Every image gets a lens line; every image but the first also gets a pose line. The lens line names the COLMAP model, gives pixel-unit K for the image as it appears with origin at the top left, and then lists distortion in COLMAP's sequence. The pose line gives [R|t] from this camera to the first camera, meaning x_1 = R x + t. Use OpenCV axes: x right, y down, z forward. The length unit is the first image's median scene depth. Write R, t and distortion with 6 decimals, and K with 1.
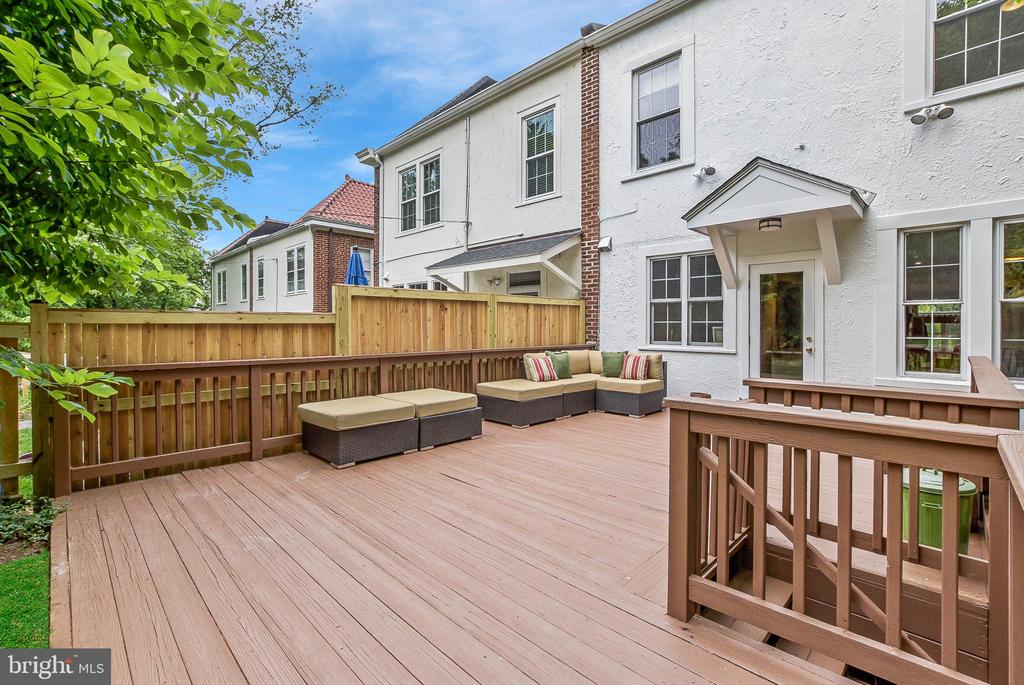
lens RADIAL K [[468.9, 0, 515.7], [0, 468.9, 328.3], [0, 0, 1]] dist [-0.006484, 0.000457]
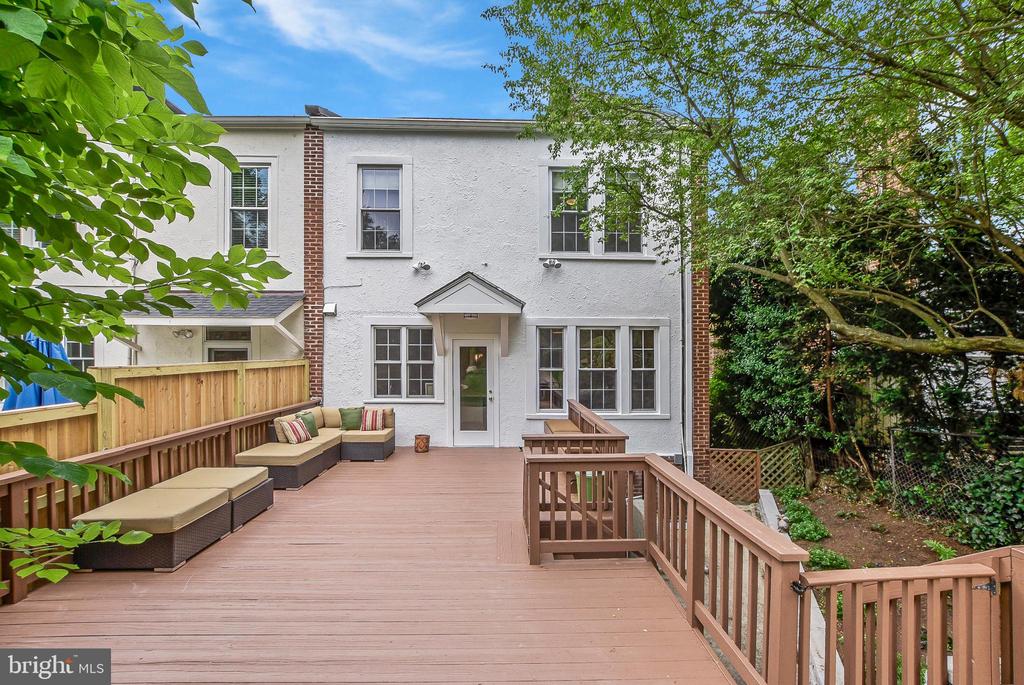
lens RADIAL K [[468.8, 0, 512.6], [0, 468.8, 355.9], [0, 0, 1]] dist [-0.000955, 0.000232]
pose [[0.699485, -0.009465, 0.714585, -0.351906], [0.004326, 0.999950, 0.009010, -0.090375], [-0.714634, -0.003211, 0.699491, -0.102942]]
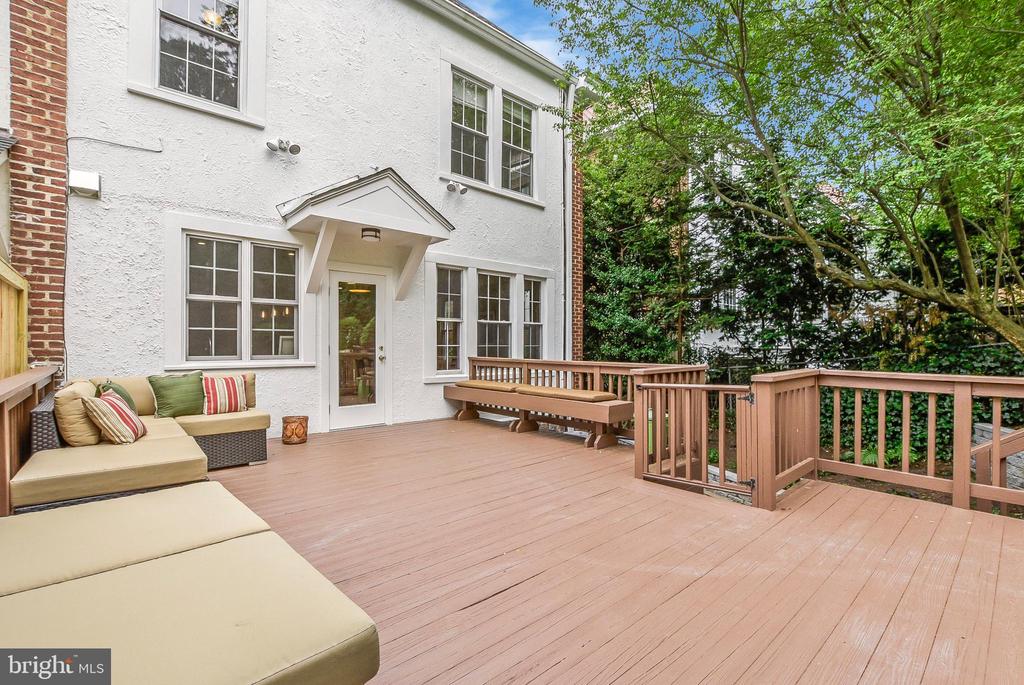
lens RADIAL K [[482.1, 0, 508.0], [0, 482.1, 348.6], [0, 0, 1]] dist [-0.002580, 0.000035]
pose [[0.042279, -0.011427, 0.999040, -0.411635], [0.005009, 0.999924, 0.011225, 0.011653], [-0.999093, 0.004530, 0.042333, 0.559428]]
